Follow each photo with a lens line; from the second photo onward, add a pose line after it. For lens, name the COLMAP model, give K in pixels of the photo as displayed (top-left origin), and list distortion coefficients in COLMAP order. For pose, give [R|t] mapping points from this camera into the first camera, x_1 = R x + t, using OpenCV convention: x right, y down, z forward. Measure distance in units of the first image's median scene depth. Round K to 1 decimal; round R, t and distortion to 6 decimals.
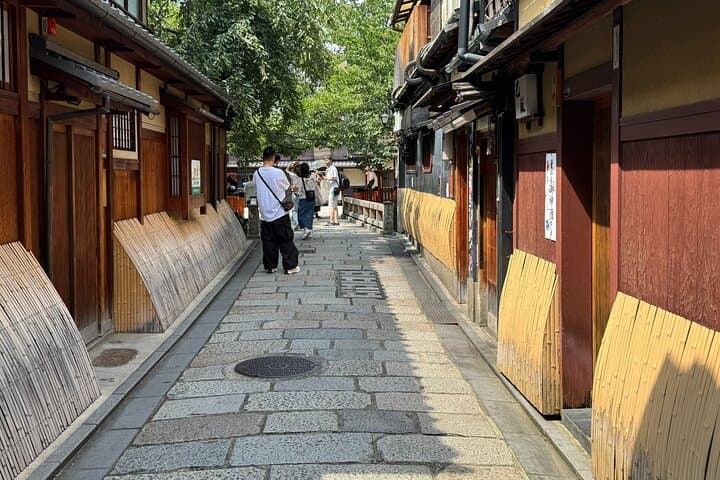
lens RADIAL K [[845.0, 0, 362.1], [0, 845.0, 238.9], [0, 0, 1]] dist [0.131705, 0.000000]
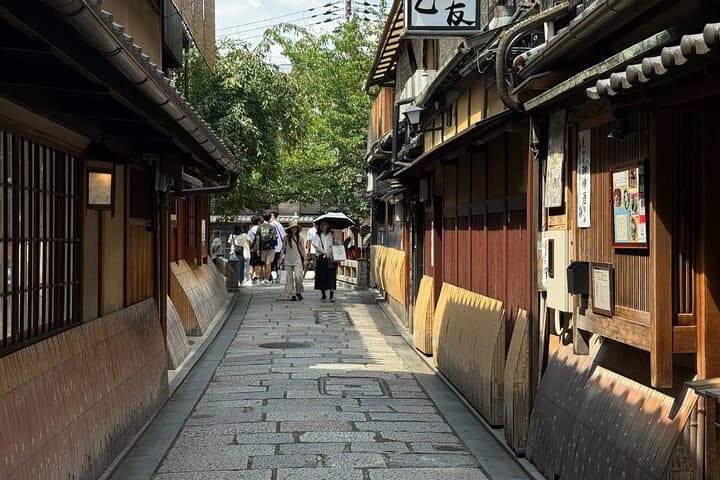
lens RADIAL K [[1244.7, 0, 355.7], [0, 1244.7, 238.8], [0, 0, 1]] dist [0.109264, 0.000000]
pose [[0.999876, 0.007265, 0.013997, 0.003001], [-0.006259, 0.997485, -0.070606, 0.057647], [-0.014475, 0.070509, 0.997406, -0.749391]]
